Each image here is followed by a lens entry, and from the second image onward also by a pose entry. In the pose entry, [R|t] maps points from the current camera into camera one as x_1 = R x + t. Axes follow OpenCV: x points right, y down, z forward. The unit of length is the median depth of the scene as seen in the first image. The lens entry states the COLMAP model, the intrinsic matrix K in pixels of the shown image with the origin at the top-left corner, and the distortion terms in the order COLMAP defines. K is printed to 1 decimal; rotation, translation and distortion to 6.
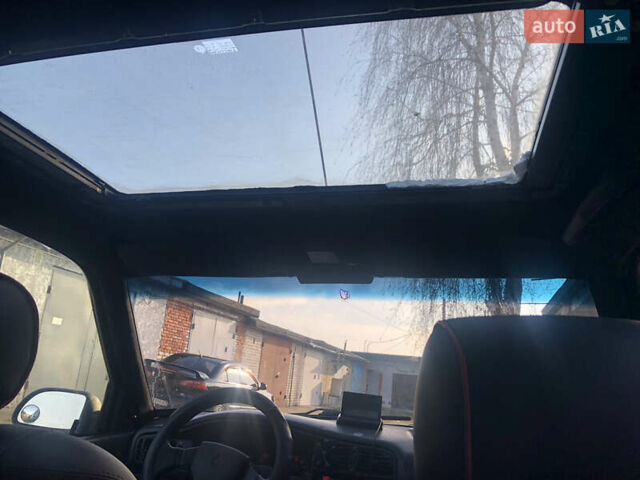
lens RADIAL K [[515.8, 0, 320.0], [0, 515.8, 240.0], [0, 0, 1]] dist [0.015230, -0.017306]
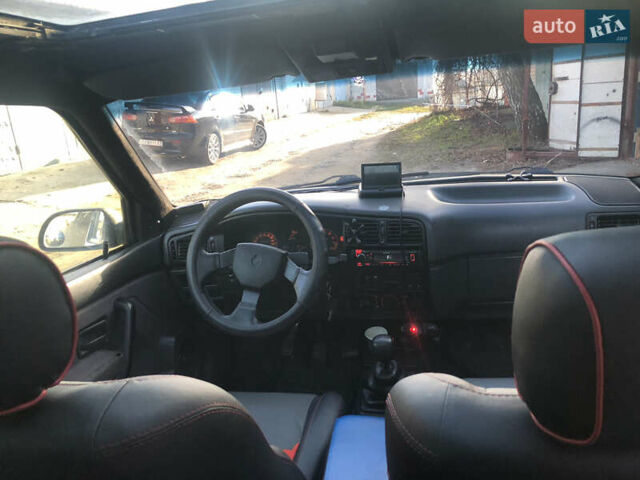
lens RADIAL K [[515.8, 0, 320.0], [0, 515.8, 240.0], [0, 0, 1]] dist [0.015230, -0.017306]
pose [[0.986300, -0.164351, -0.014158, -0.042080], [0.146210, 0.831230, 0.536358, -0.121370], [-0.076382, -0.531080, 0.843872, 0.117170]]
